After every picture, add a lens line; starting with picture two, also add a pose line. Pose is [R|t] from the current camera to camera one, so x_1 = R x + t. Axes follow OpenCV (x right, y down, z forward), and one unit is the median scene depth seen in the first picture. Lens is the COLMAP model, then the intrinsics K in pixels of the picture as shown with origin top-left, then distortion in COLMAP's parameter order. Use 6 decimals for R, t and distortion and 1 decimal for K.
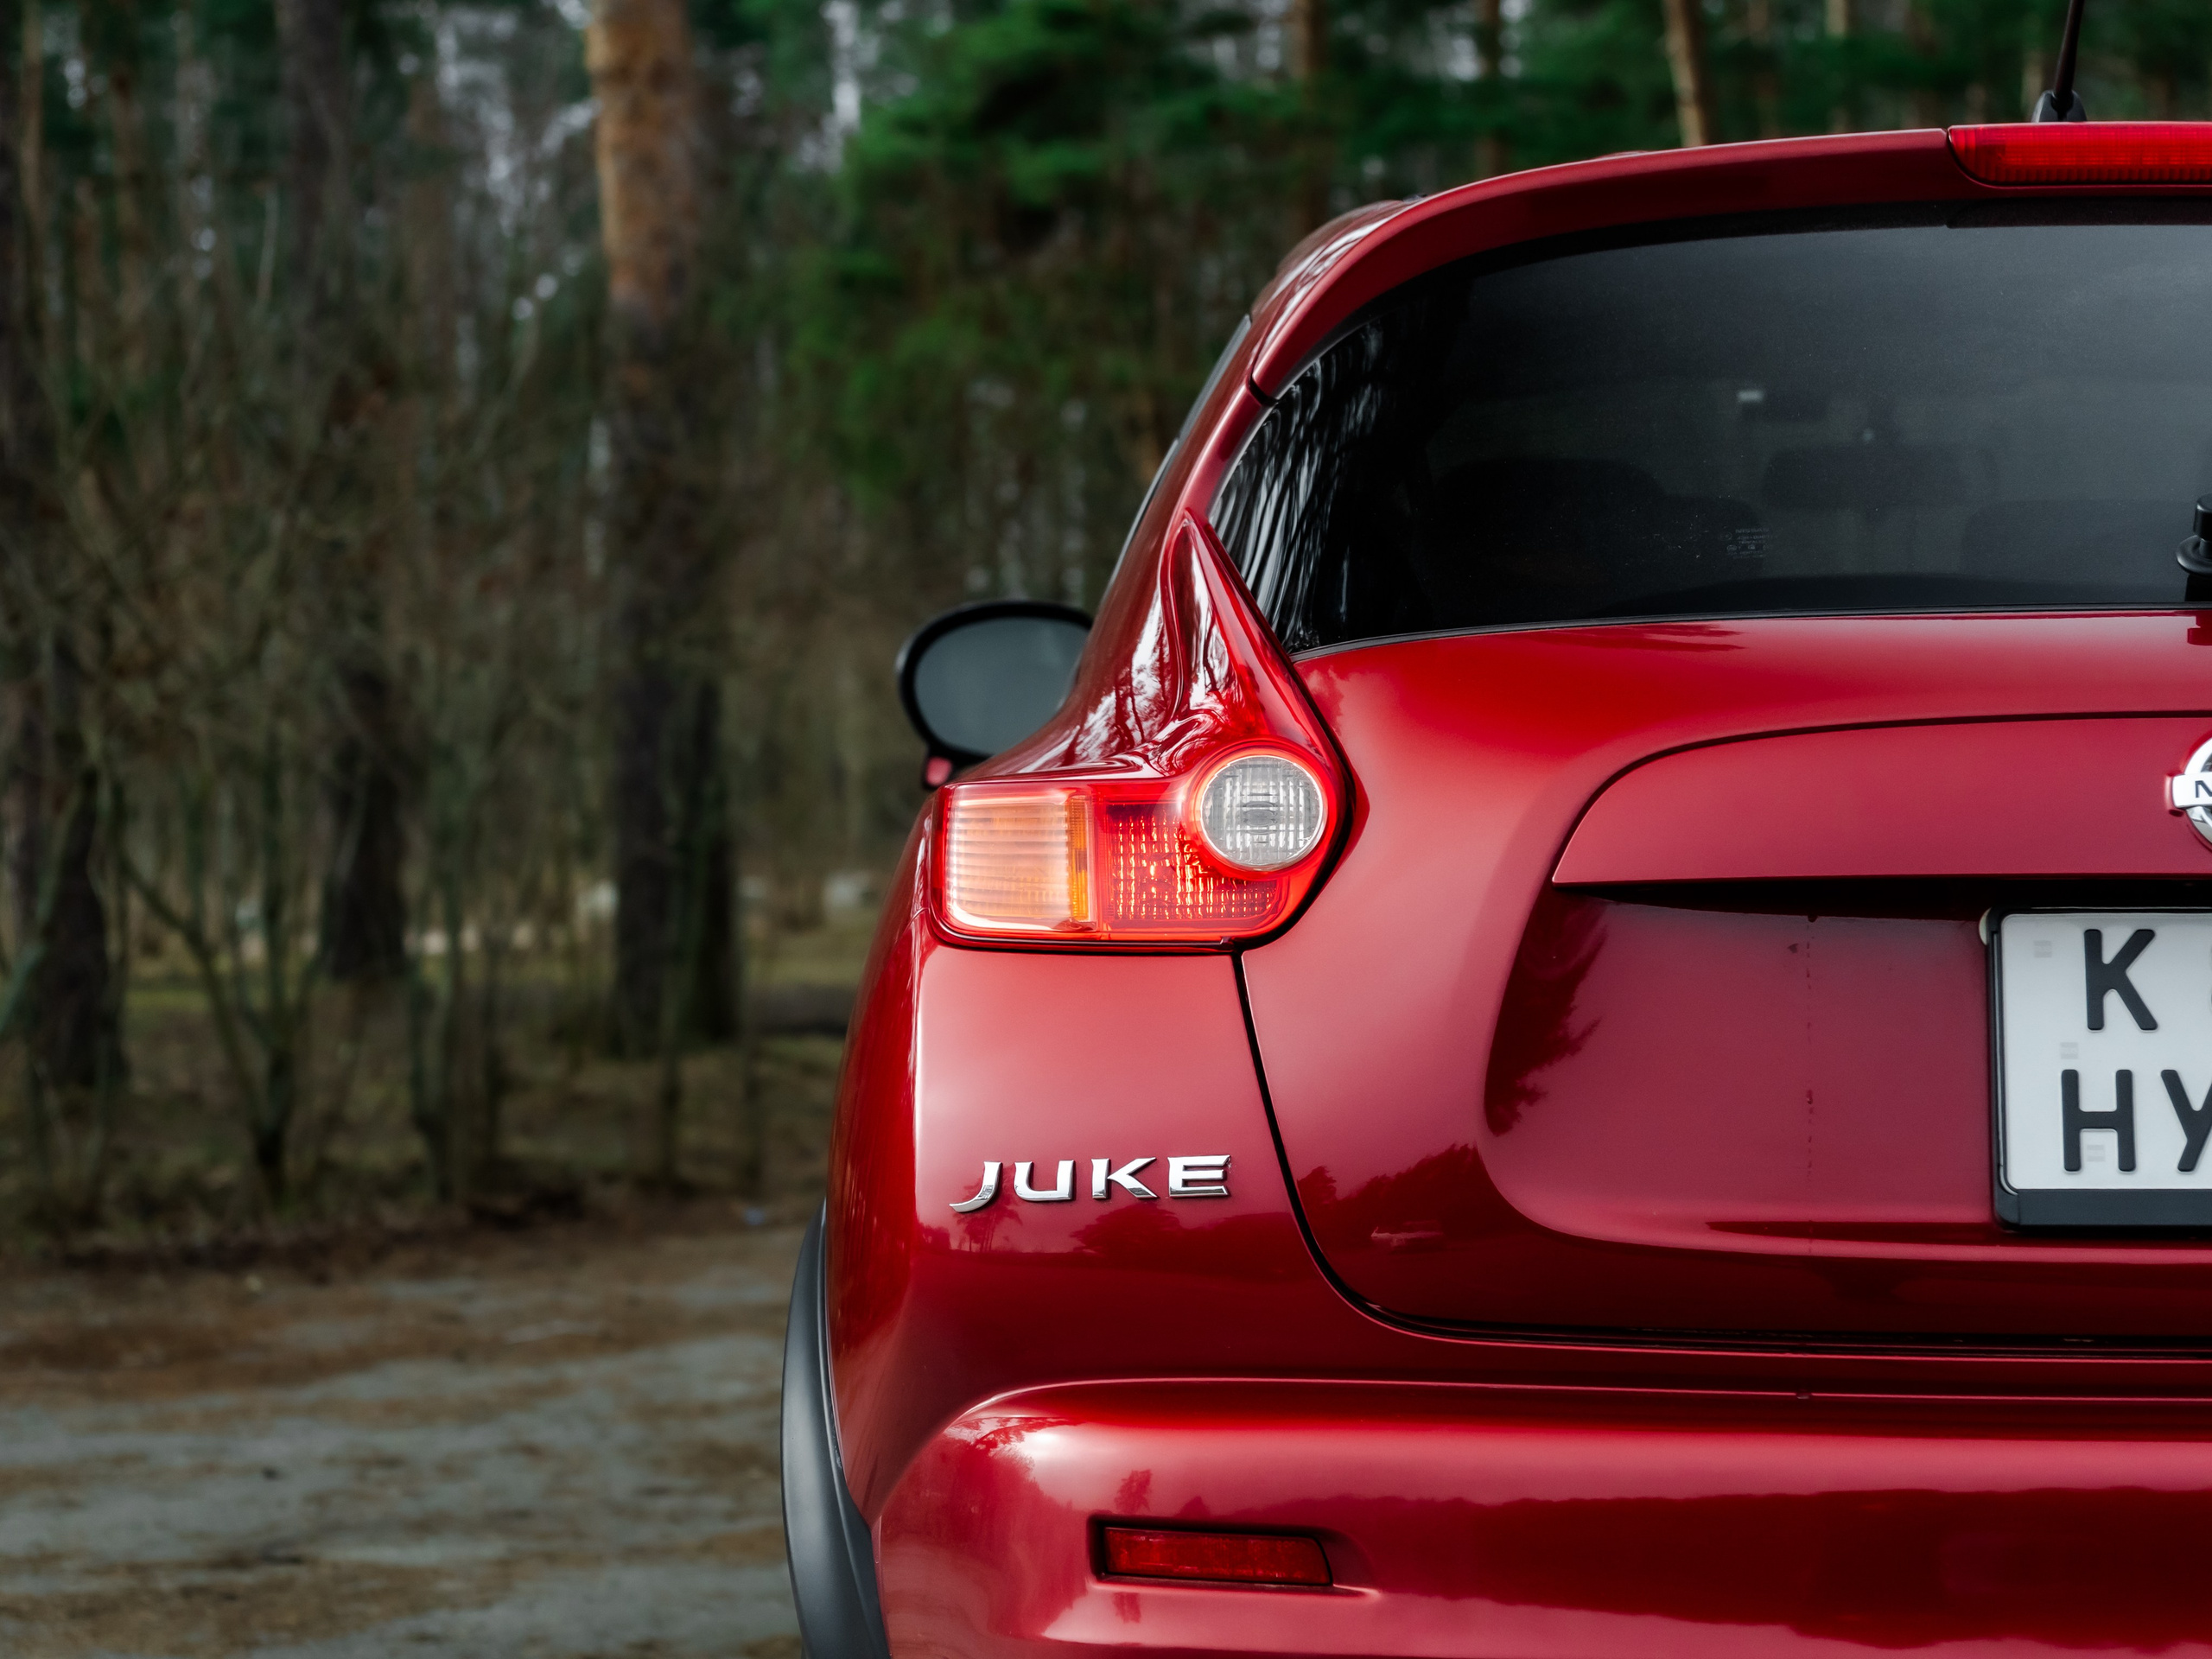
lens RADIAL K [[5388.9, 0, 1106.1], [0, 5388.9, 868.7], [0, 0, 1]] dist [0.047996, 0.013568]
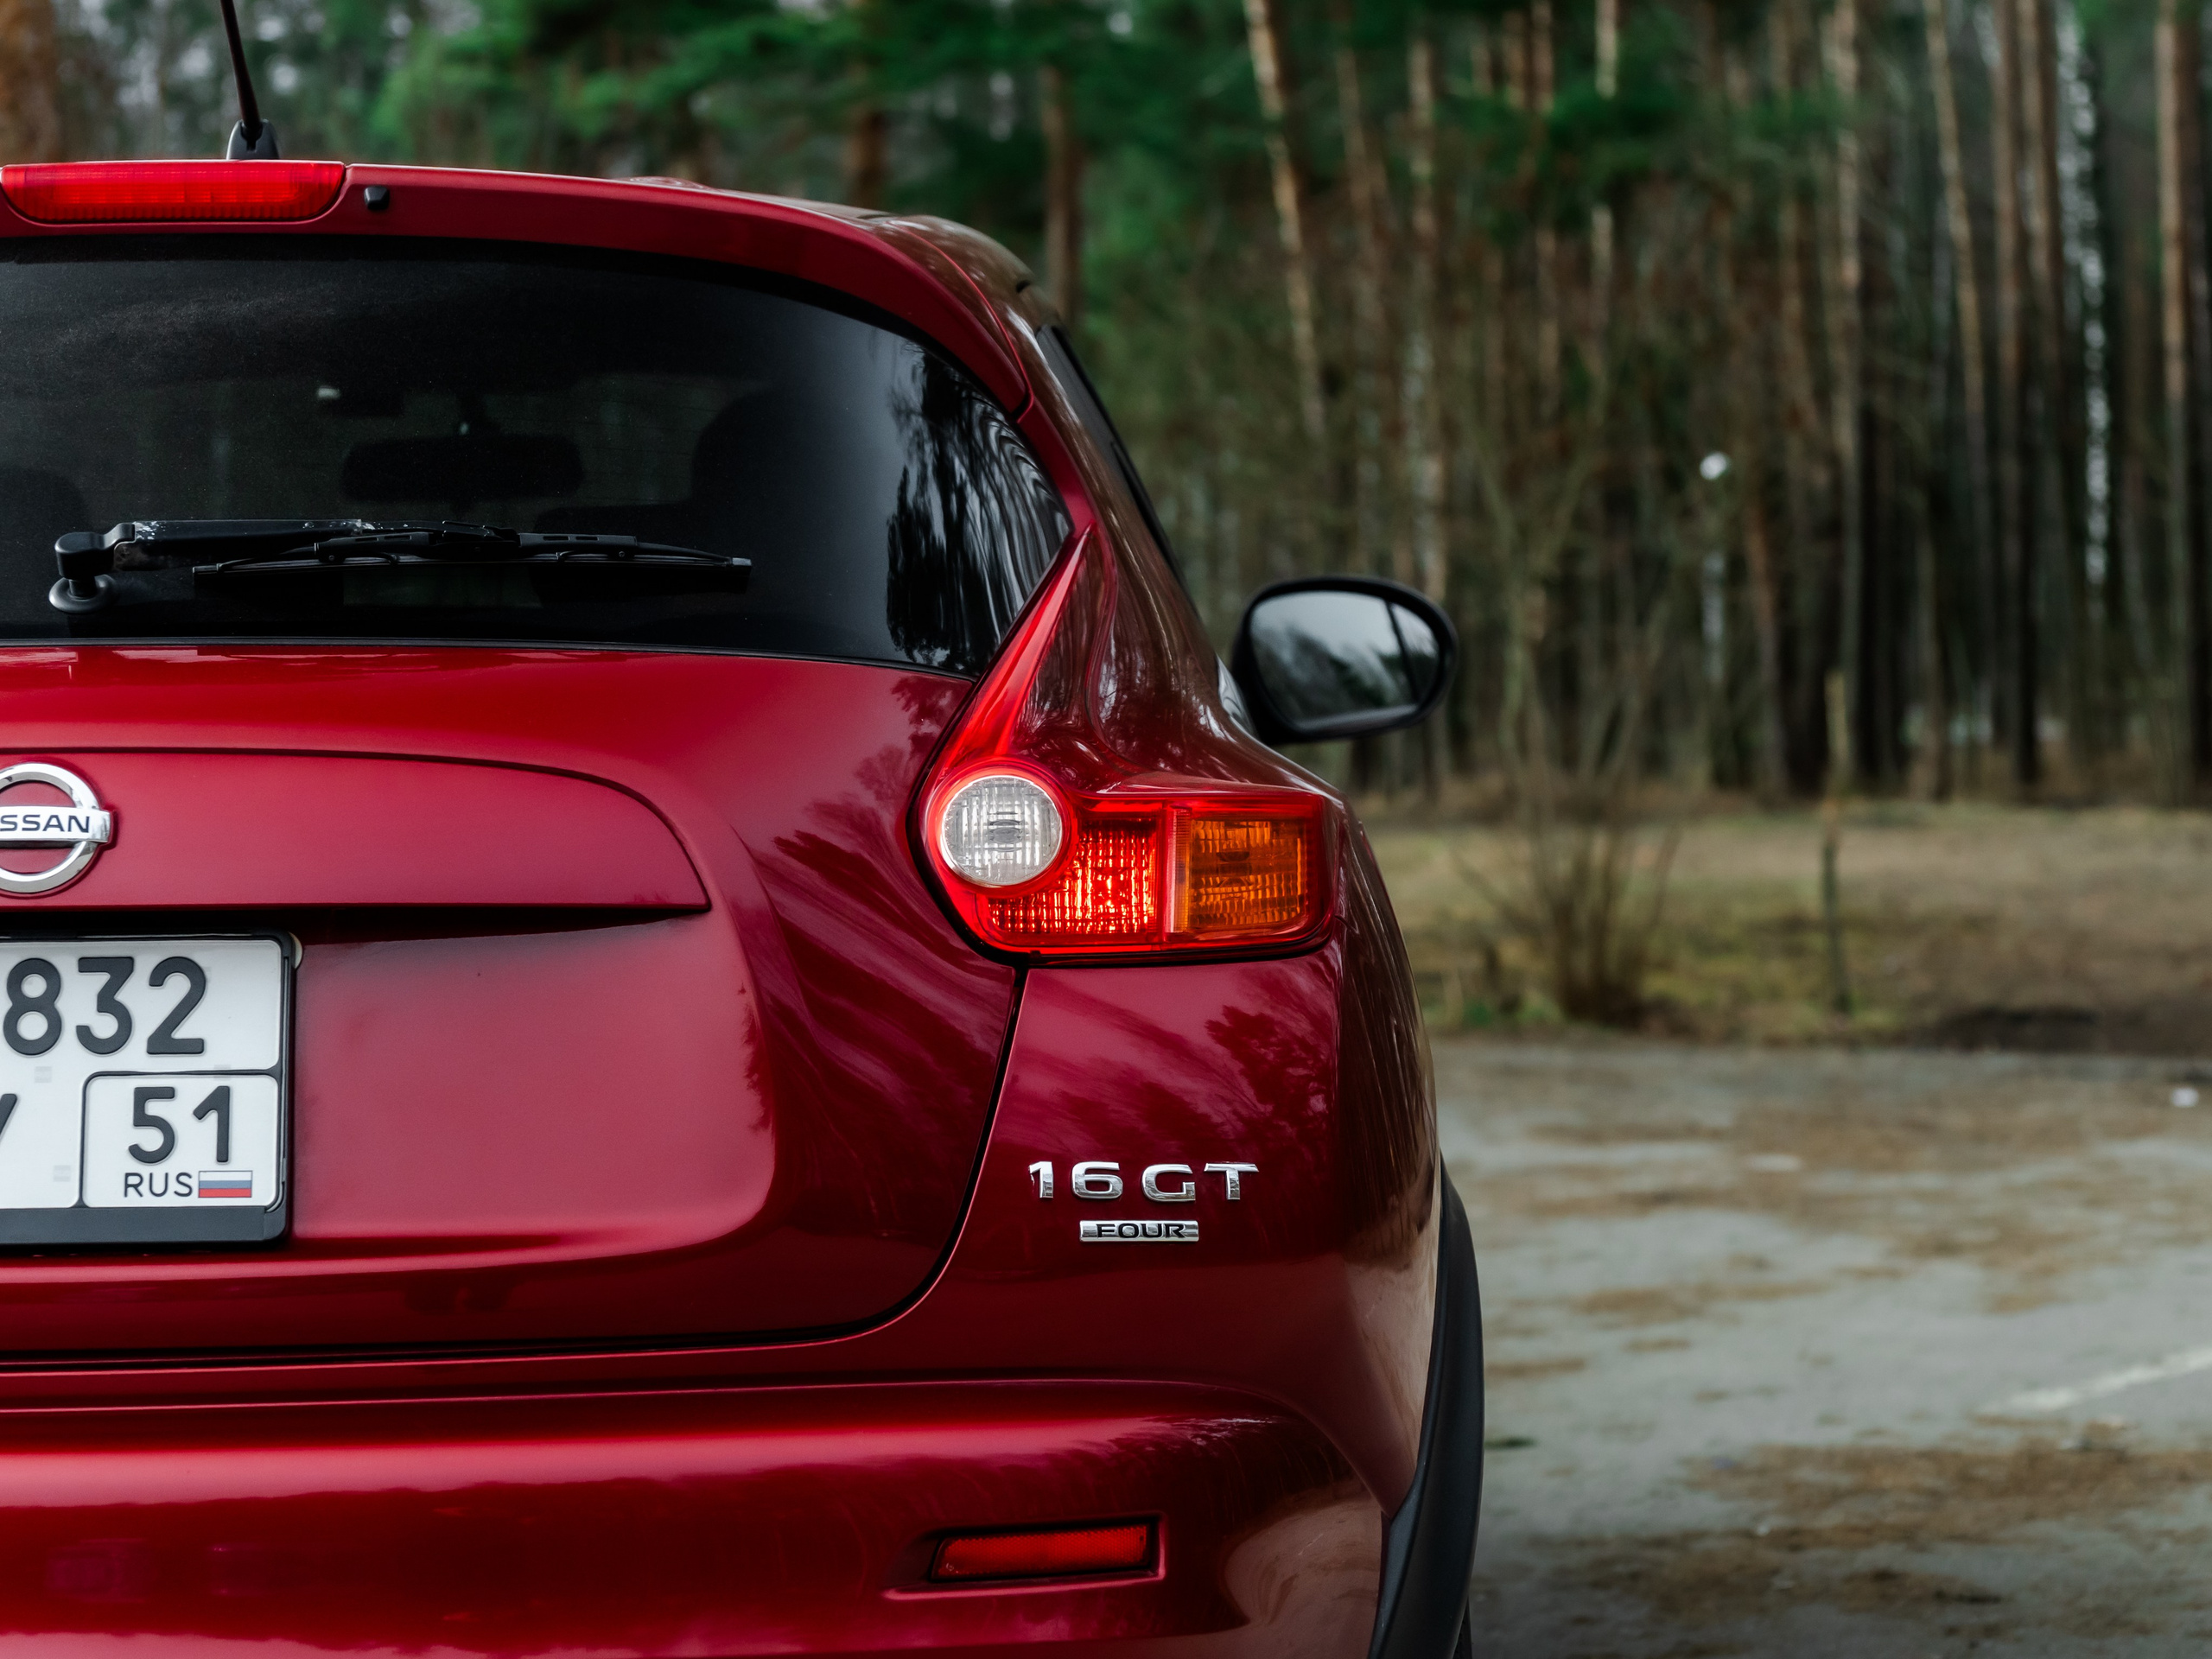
lens RADIAL K [[5388.9, 0, 1106.1], [0, 5388.9, 868.7], [0, 0, 1]] dist [0.047996, 0.013568]
pose [[0.998426, -0.016158, 0.053705, 0.340155], [0.015348, 0.999763, 0.015467, -0.017757], [-0.053942, -0.014618, 0.998437, -0.046321]]
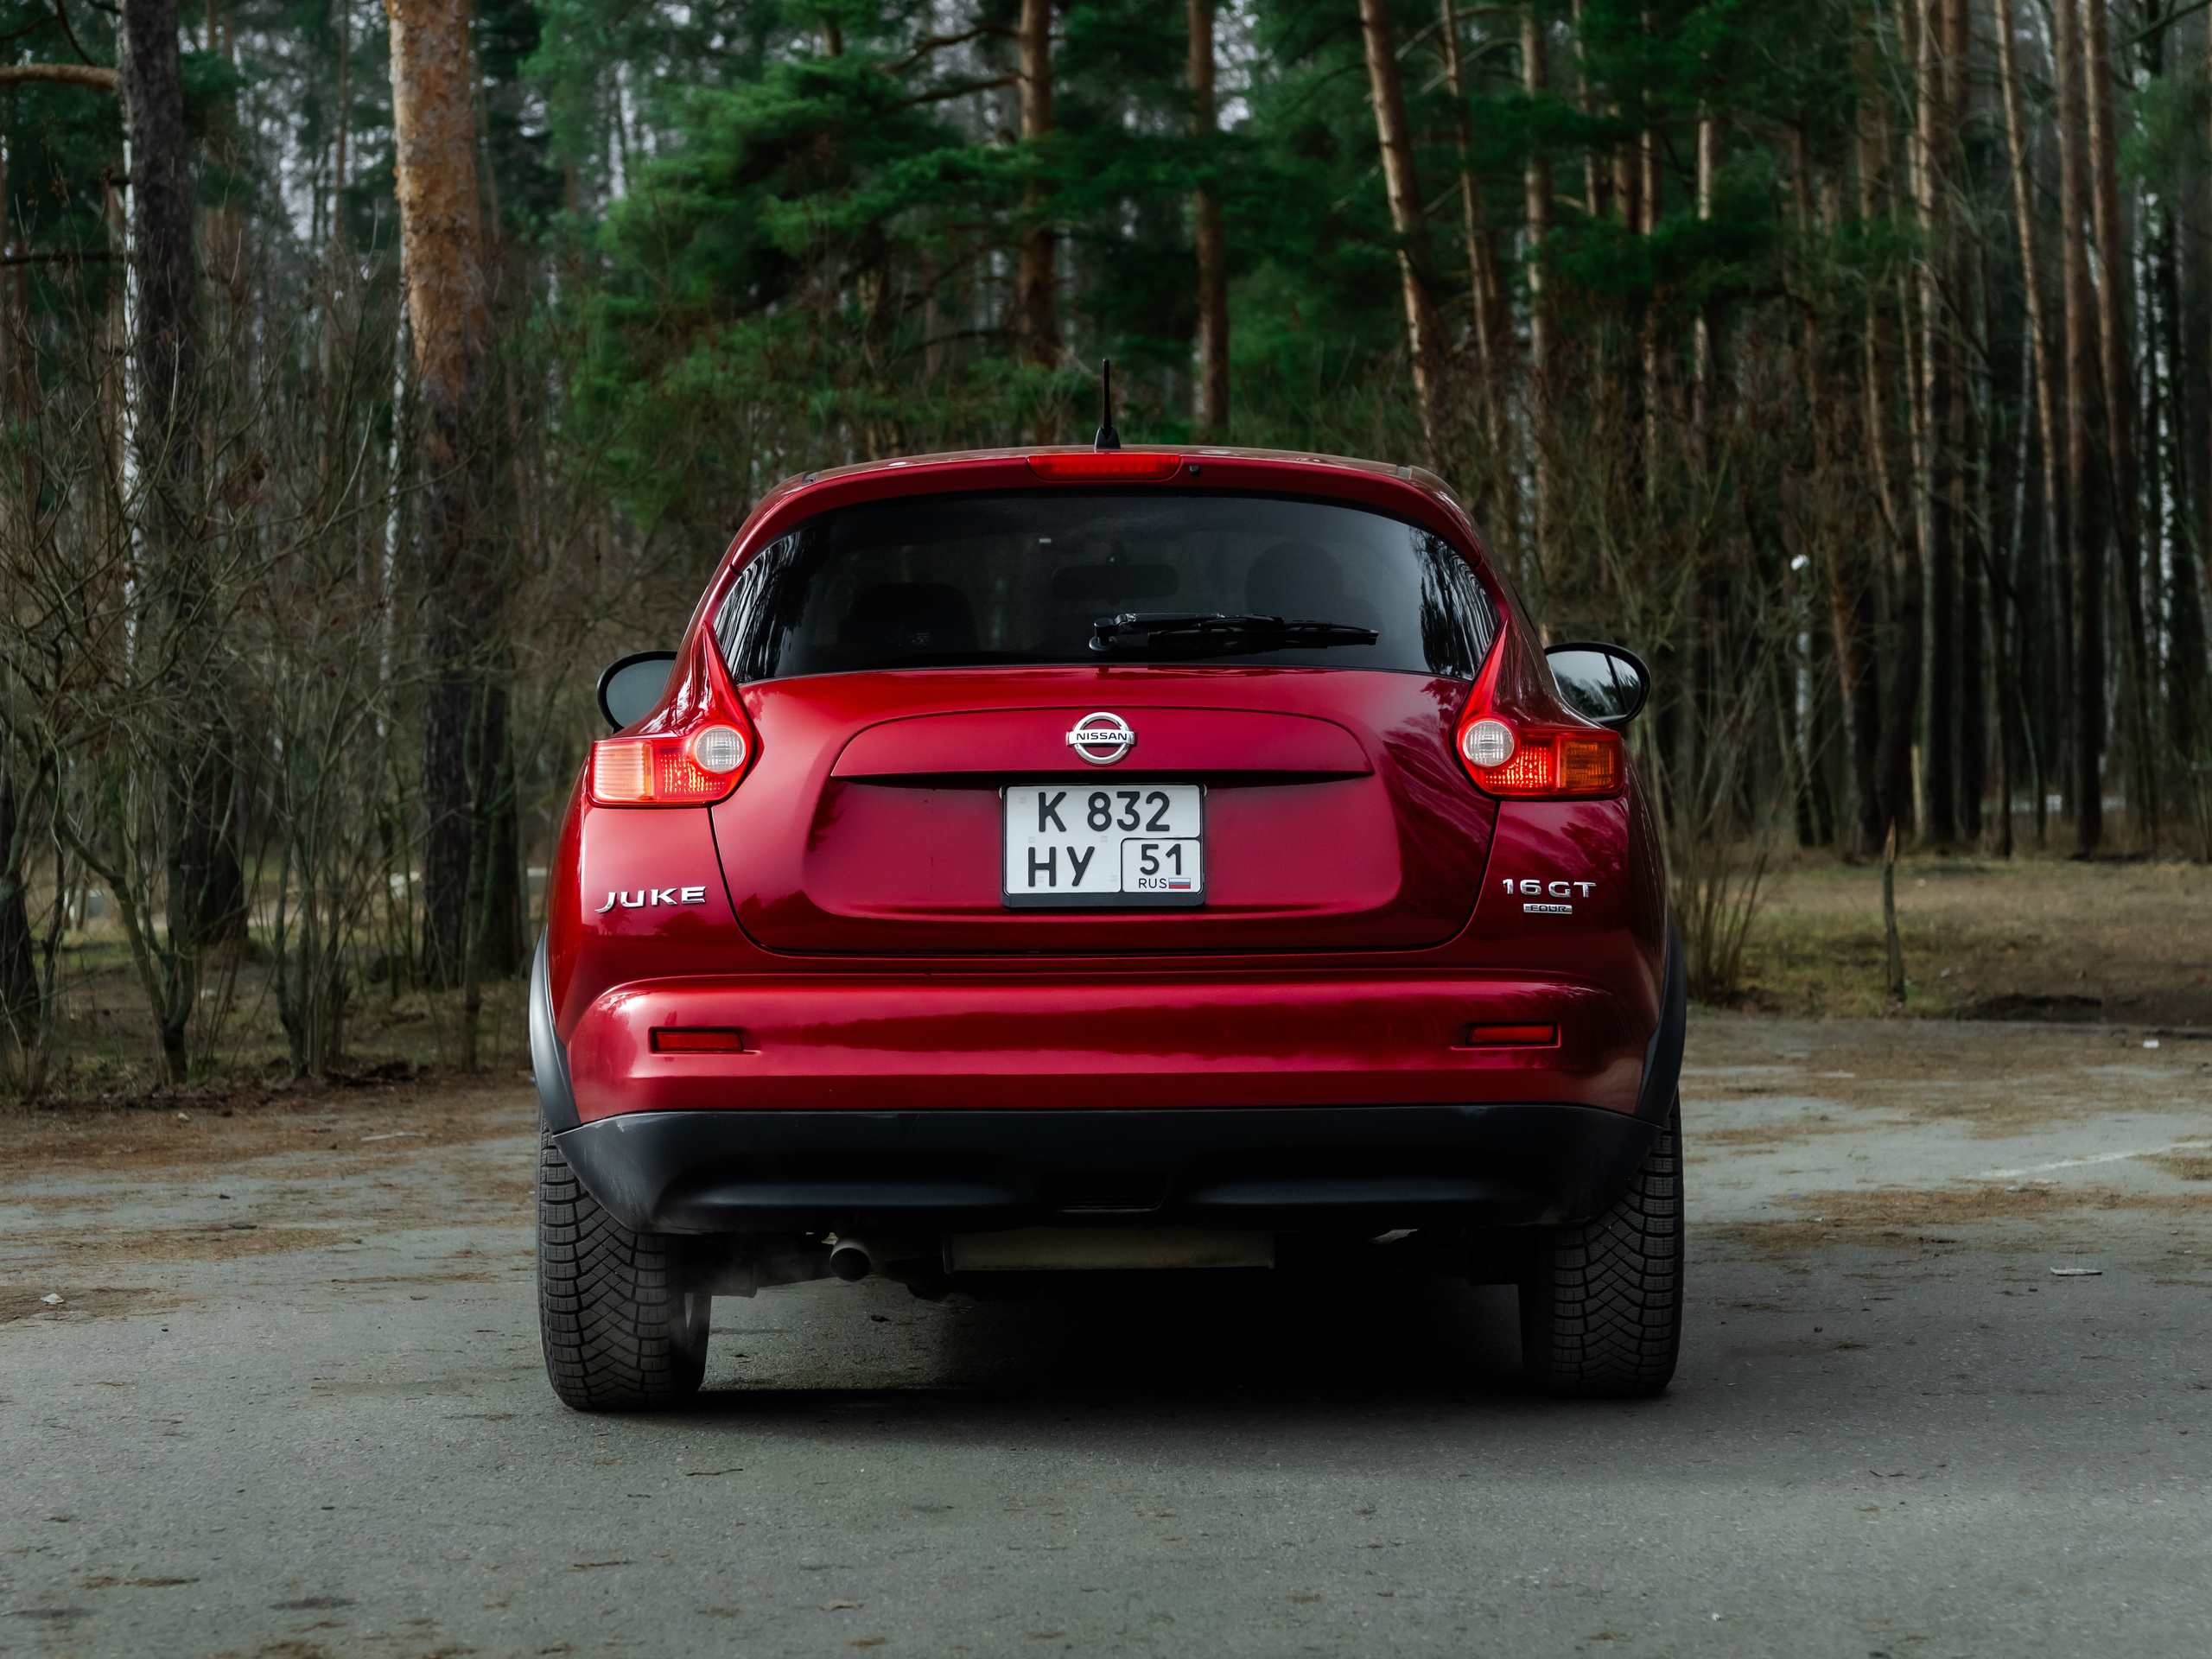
lens RADIAL K [[5388.9, 0, 1106.1], [0, 5388.9, 868.7], [0, 0, 1]] dist [0.047996, 0.013568]
pose [[0.999239, -0.009811, 0.037745, 0.110265], [0.009777, 0.999952, 0.001086, 0.042288], [-0.037754, -0.000716, 0.999287, -1.456455]]
